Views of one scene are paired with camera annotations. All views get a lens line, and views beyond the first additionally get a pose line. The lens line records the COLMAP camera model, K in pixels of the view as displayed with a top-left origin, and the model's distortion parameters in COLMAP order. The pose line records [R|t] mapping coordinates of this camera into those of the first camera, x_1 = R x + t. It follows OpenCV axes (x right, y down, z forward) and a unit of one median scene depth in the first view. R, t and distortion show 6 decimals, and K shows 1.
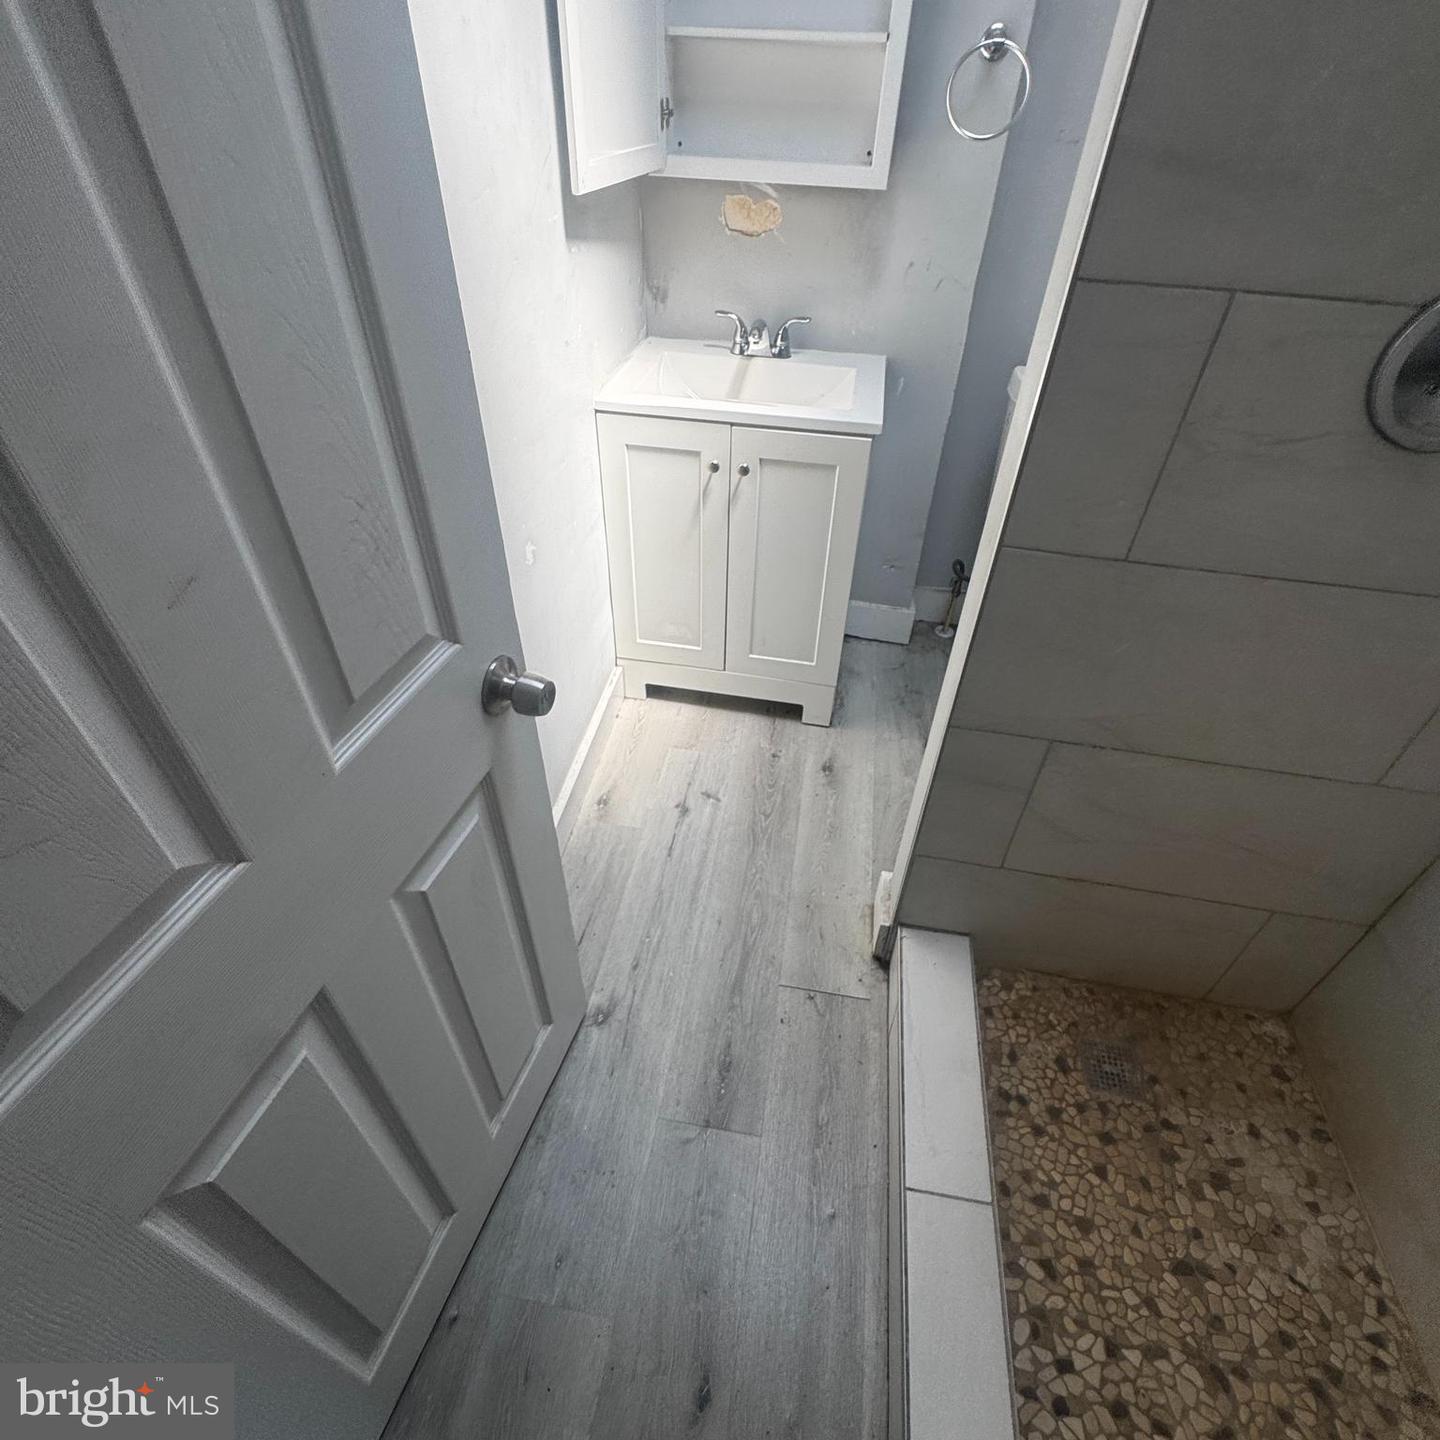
lens RADIAL K [[624.7, 0, 718.9], [0, 624.7, 721.2], [0, 0, 1]] dist [-0.002161, 0.000577]
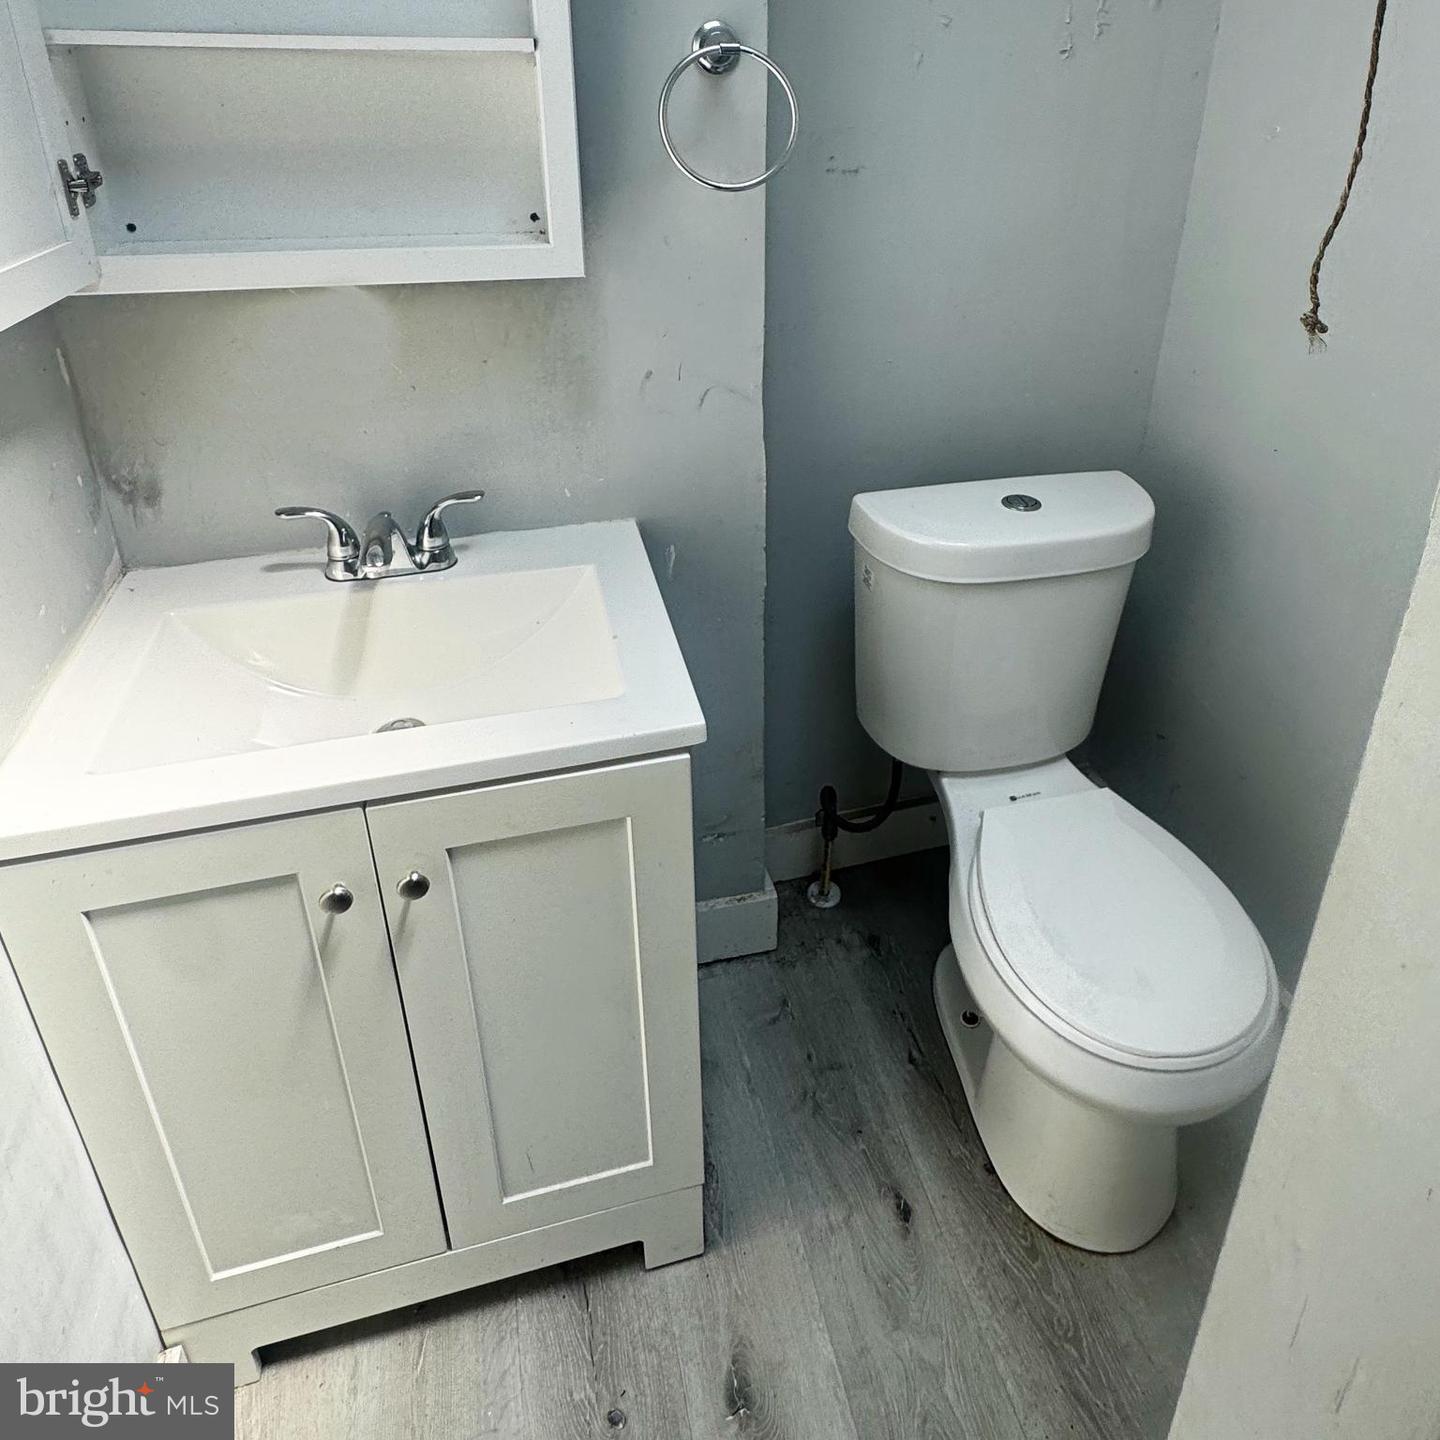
lens RADIAL K [[1121.2, 0, 720.6], [0, 1121.2, 719.1], [0, 0, 1]] dist [-0.010353, 0.005380]
pose [[0.933561, -0.188286, 0.304979, 0.019014], [0.263646, 0.937177, -0.228451, -0.224098], [-0.242805, 0.293679, 0.924553, 0.189160]]
